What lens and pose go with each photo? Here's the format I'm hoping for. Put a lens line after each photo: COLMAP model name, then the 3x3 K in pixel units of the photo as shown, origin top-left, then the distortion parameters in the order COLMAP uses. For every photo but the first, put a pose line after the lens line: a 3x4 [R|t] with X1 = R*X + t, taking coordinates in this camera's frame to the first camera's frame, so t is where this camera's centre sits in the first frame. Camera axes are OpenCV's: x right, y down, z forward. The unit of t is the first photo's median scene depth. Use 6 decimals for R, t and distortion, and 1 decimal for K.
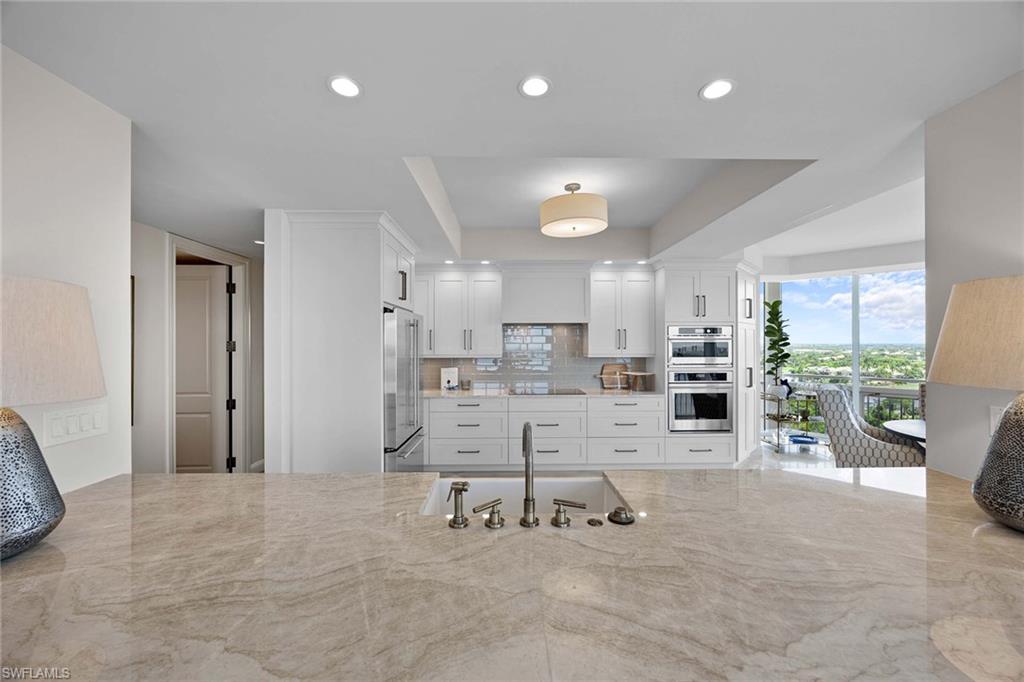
lens RADIAL K [[392.8, 0, 512.1], [0, 392.8, 339.6], [0, 0, 1]] dist [-0.003768, -0.000117]
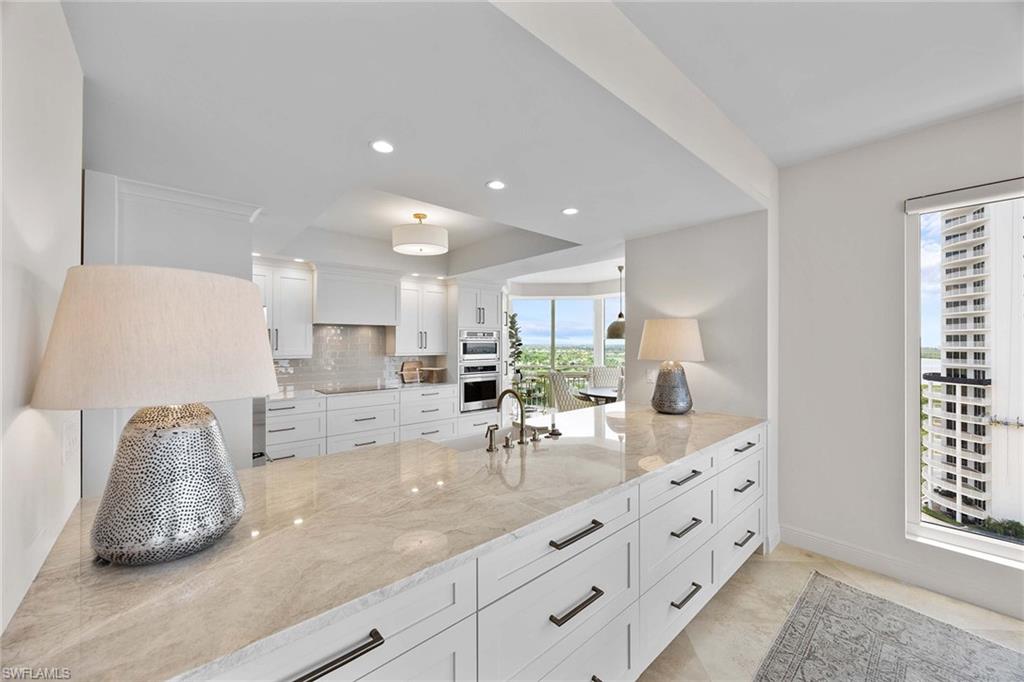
lens RADIAL K [[394.9, 0, 519.4], [0, 394.9, 334.8], [0, 0, 1]] dist [-0.012432, -0.000079]
pose [[0.749032, 0.015688, 0.662348, -0.283736], [-0.006483, 0.999845, -0.016351, 0.000418], [-0.662502, 0.007954, 0.749018, -0.084981]]
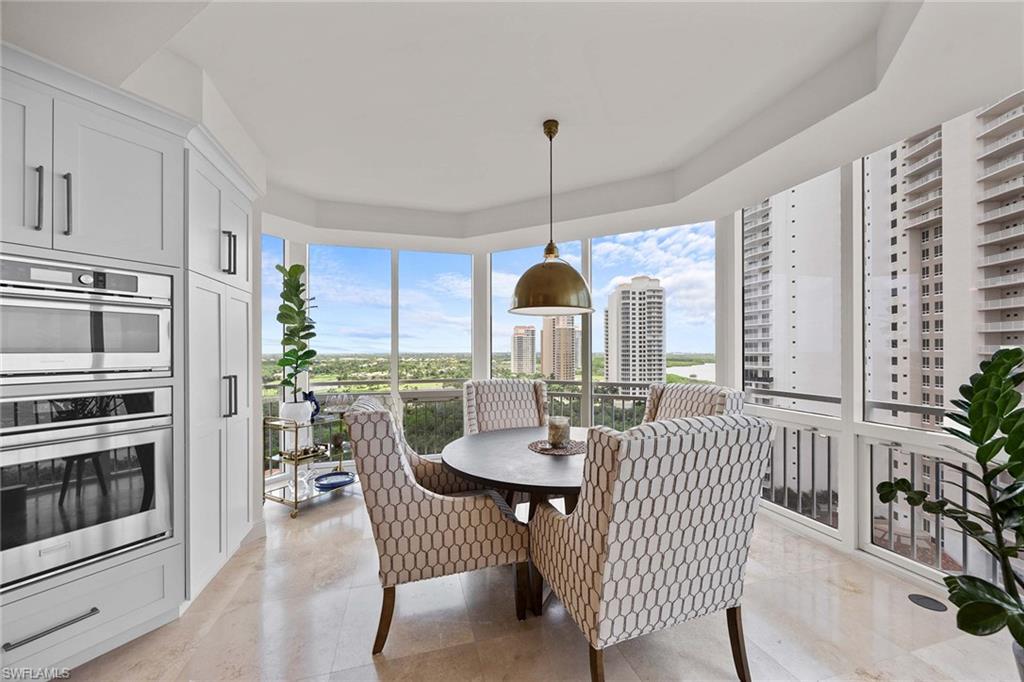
lens RADIAL K [[394.6, 0, 508.3], [0, 394.6, 350.7], [0, 0, 1]] dist [-0.000486, -0.000025]
pose [[0.519140, -0.001506, 0.854688, 0.356845], [0.000114, 0.999999, 0.001693, 0.038823], [-0.854689, -0.000781, 0.519139, 0.441773]]
